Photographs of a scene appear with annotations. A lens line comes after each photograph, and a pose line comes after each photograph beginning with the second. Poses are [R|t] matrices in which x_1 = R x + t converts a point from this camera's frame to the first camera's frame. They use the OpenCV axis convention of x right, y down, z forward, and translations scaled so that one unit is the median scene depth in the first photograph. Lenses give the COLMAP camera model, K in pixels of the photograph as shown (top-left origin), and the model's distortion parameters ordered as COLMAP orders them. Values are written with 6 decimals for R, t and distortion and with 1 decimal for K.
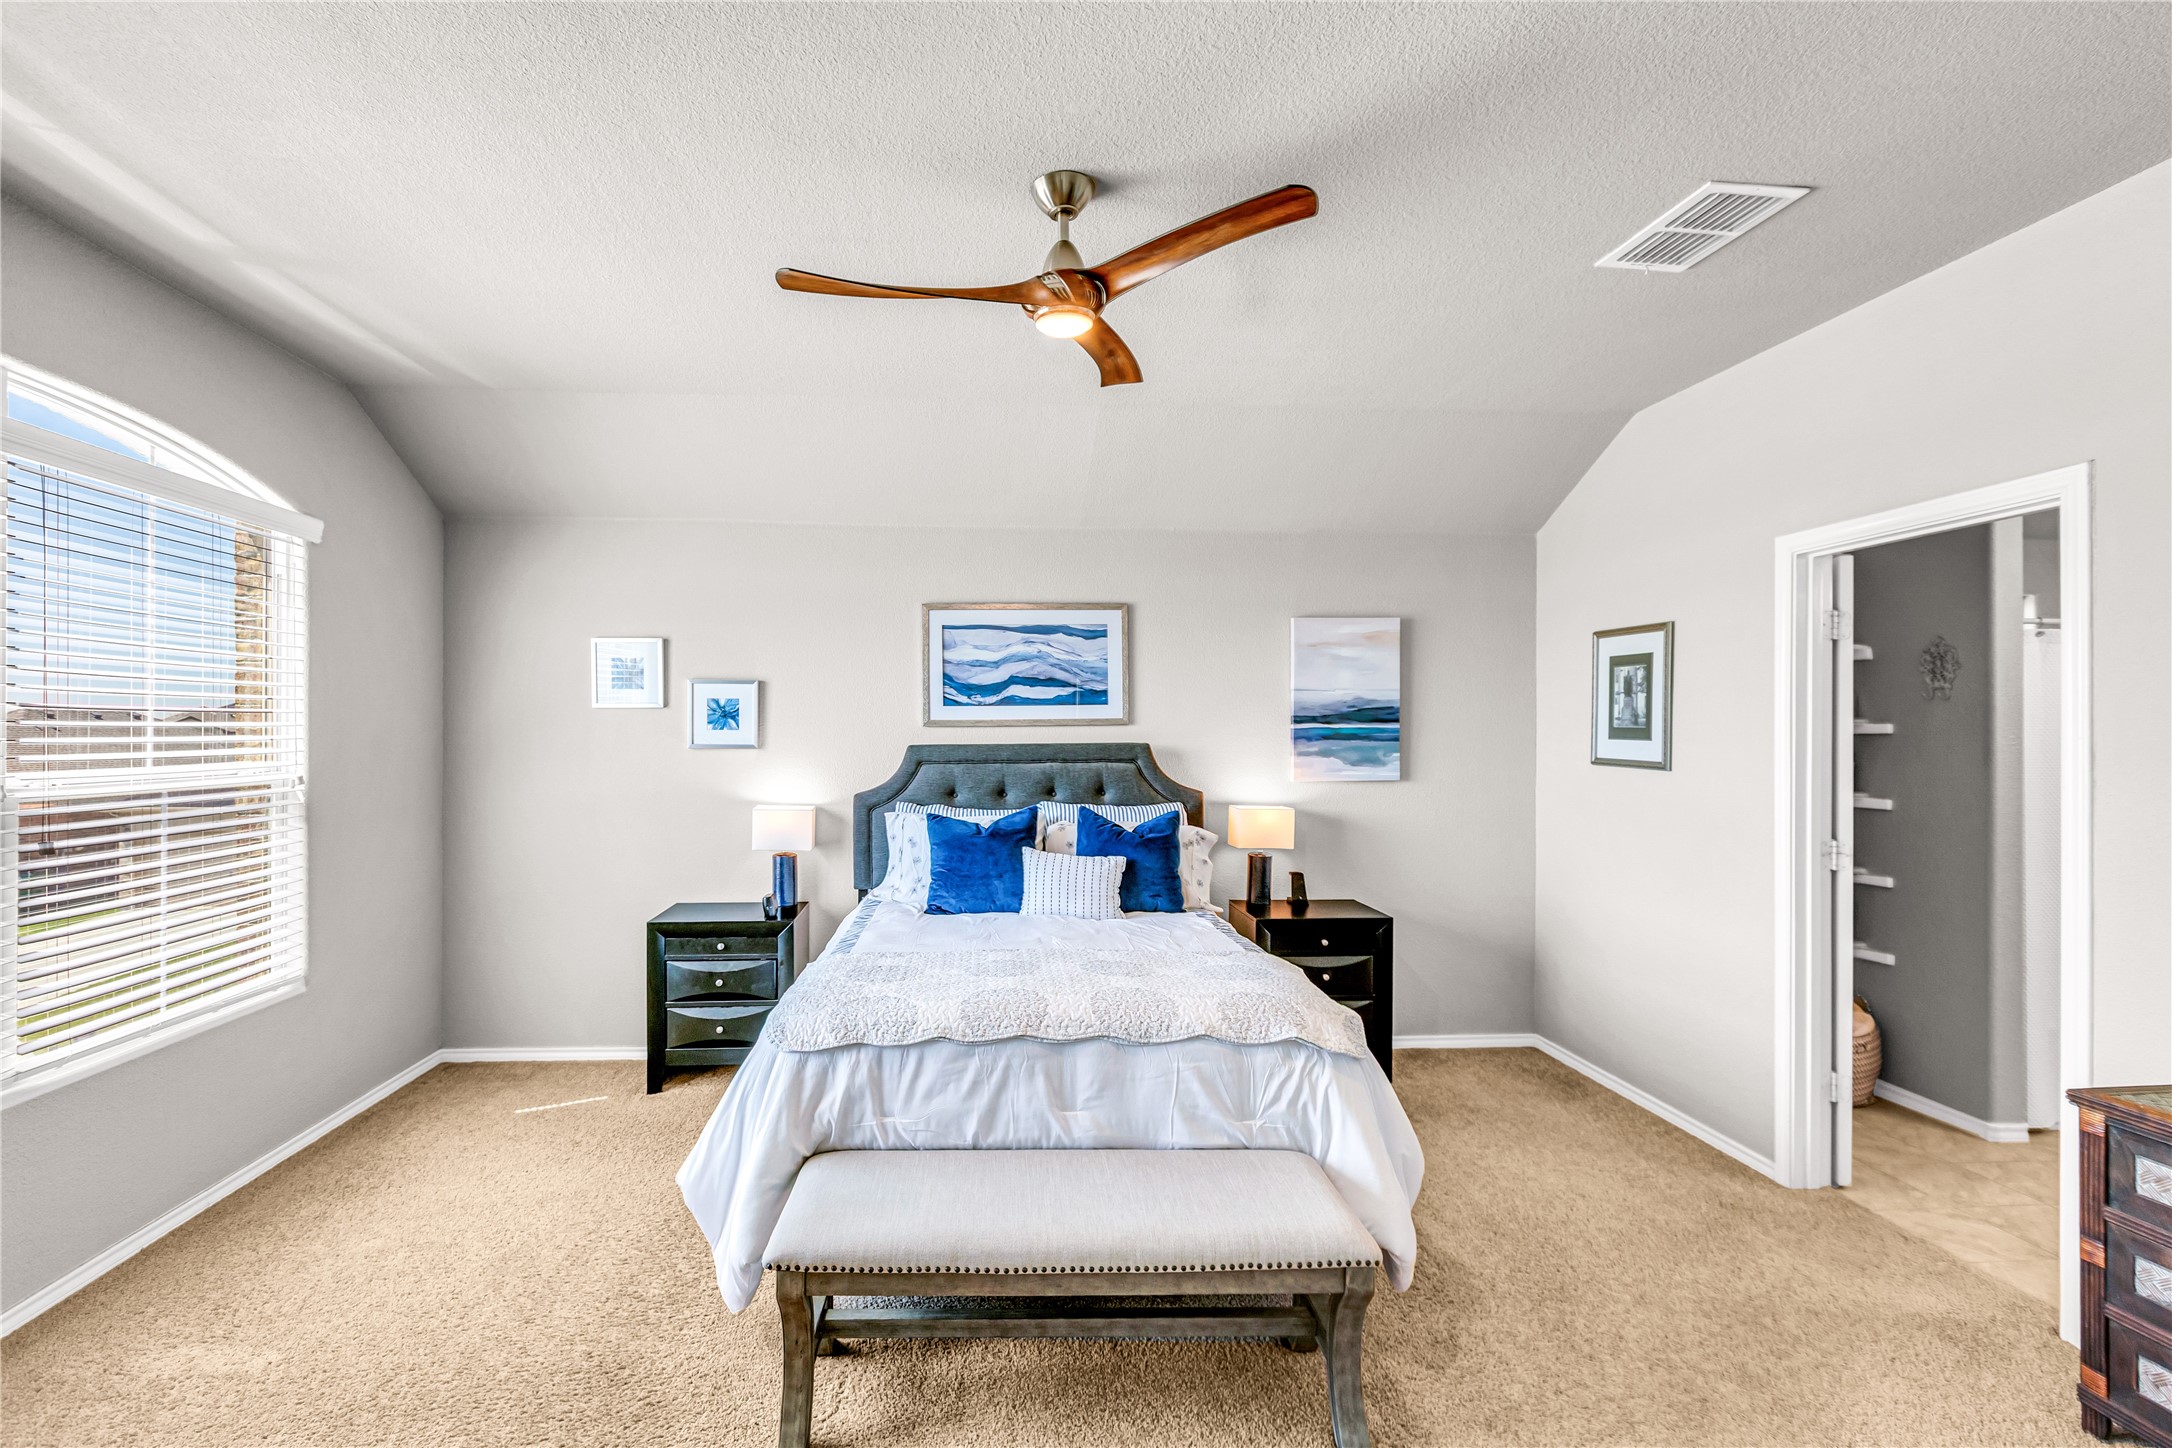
lens RADIAL K [[991.3, 0, 1088.0], [0, 991.3, 730.4], [0, 0, 1]] dist [-0.001999, -0.000684]
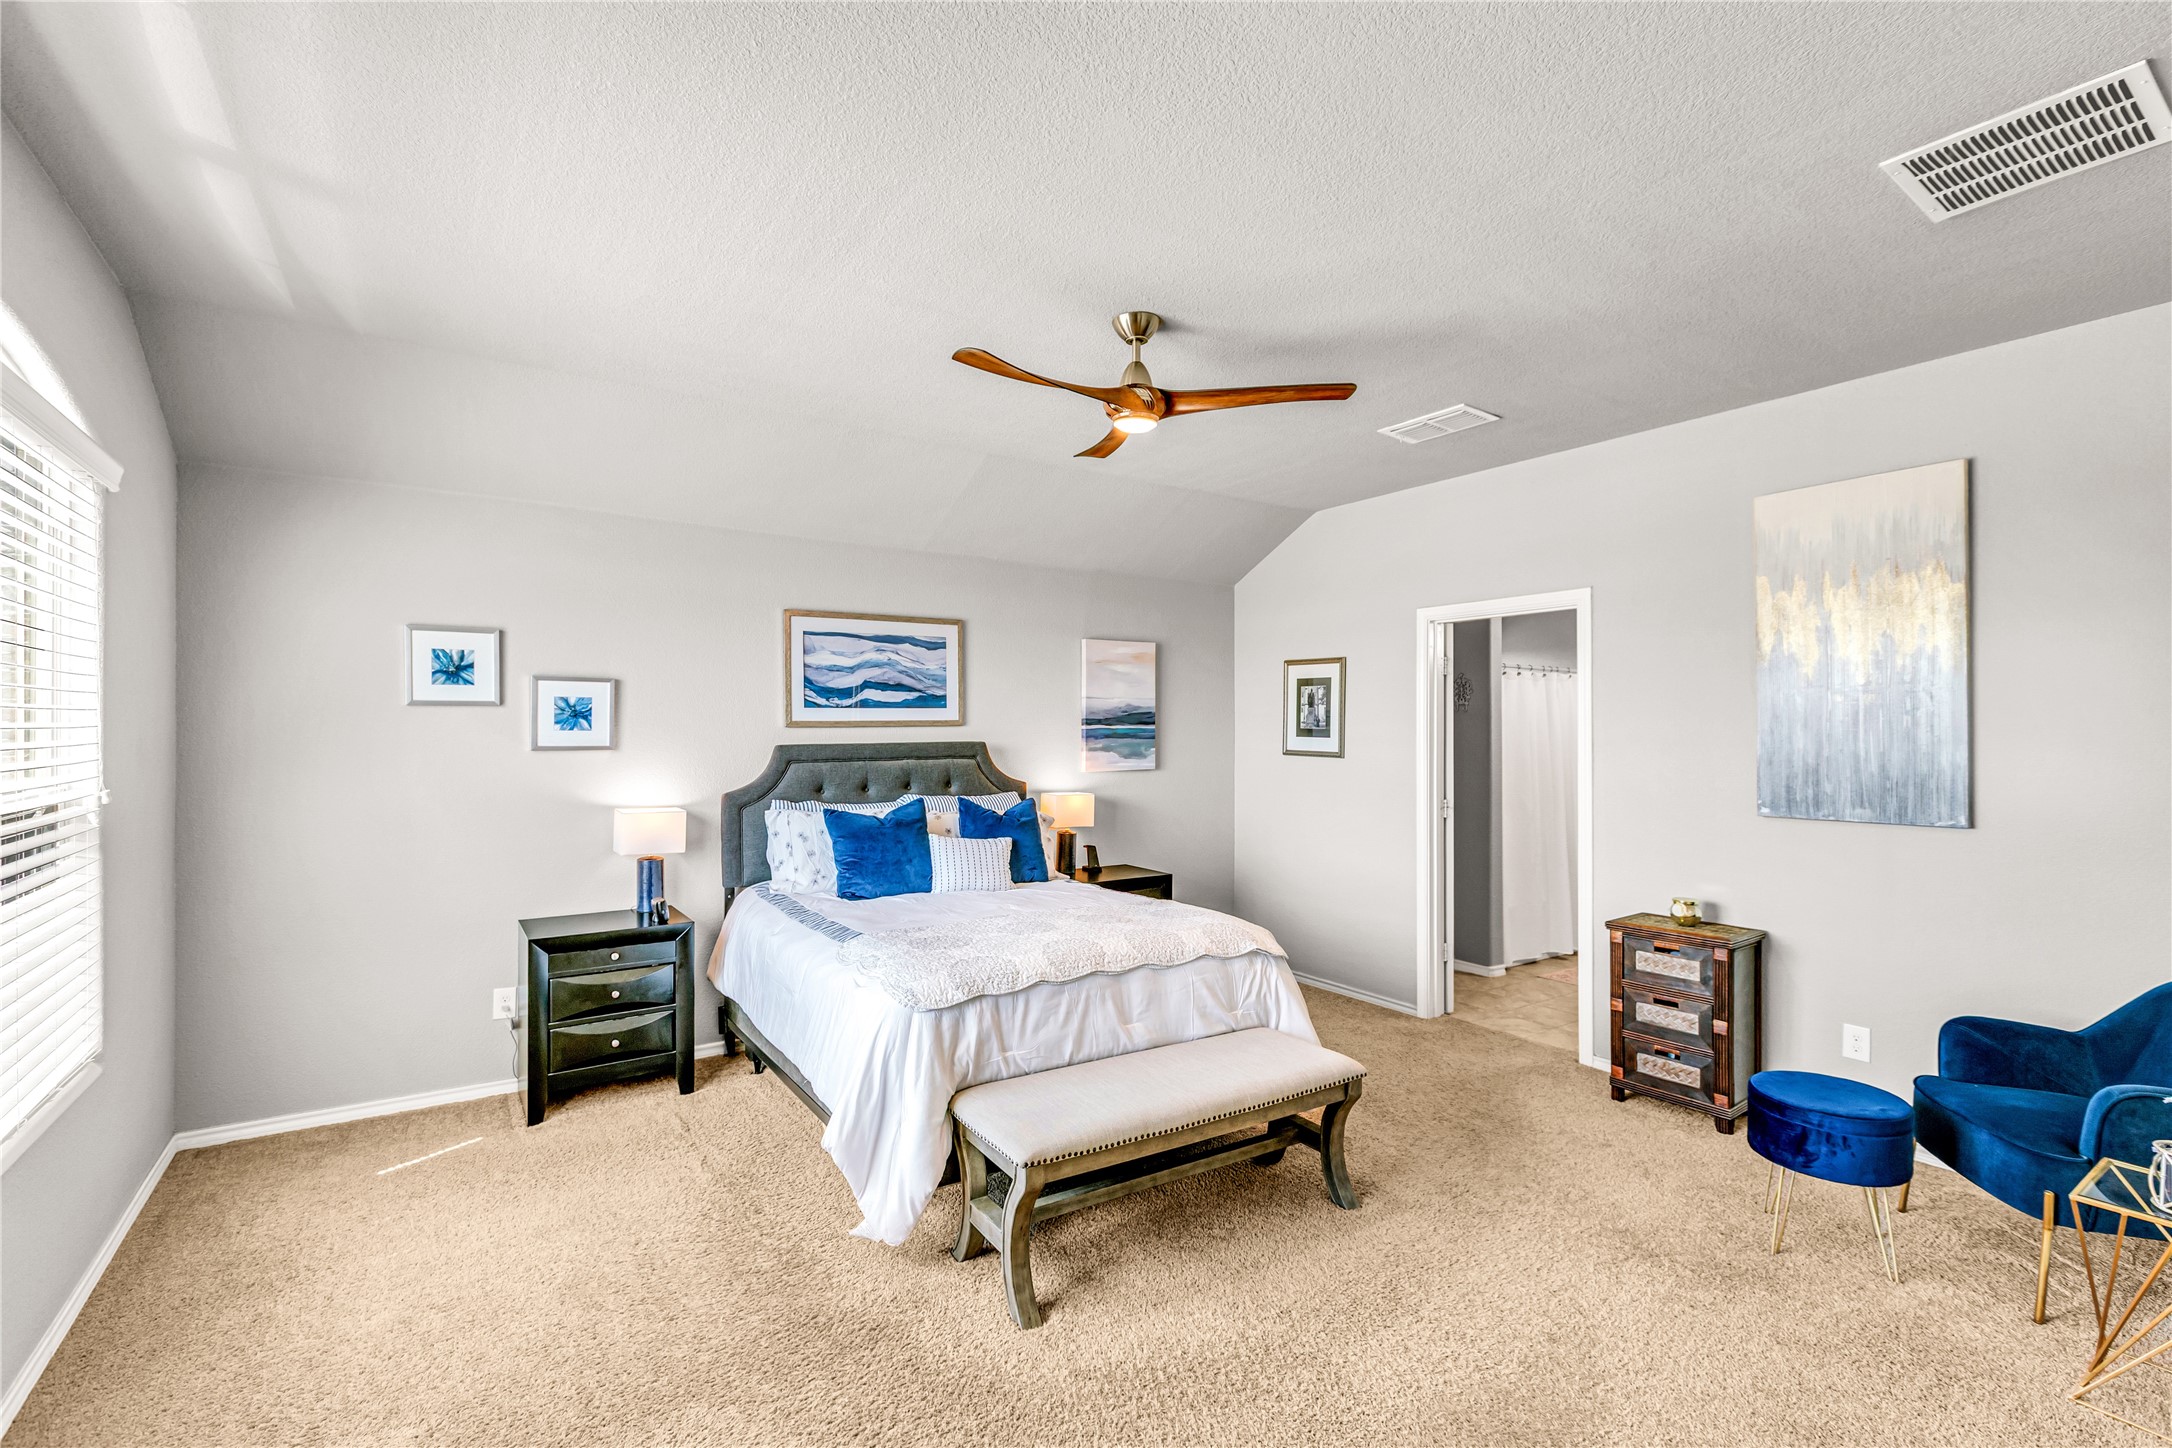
lens RADIAL K [[991.3, 0, 1075.5], [0, 991.3, 724.1], [0, 0, 1]] dist [-0.001999, -0.000684]
pose [[0.853255, 0.002375, 0.521489, -0.513306], [-0.001482, 0.999997, -0.002130, -0.006063], [-0.521492, 0.001045, 0.853256, -0.054102]]
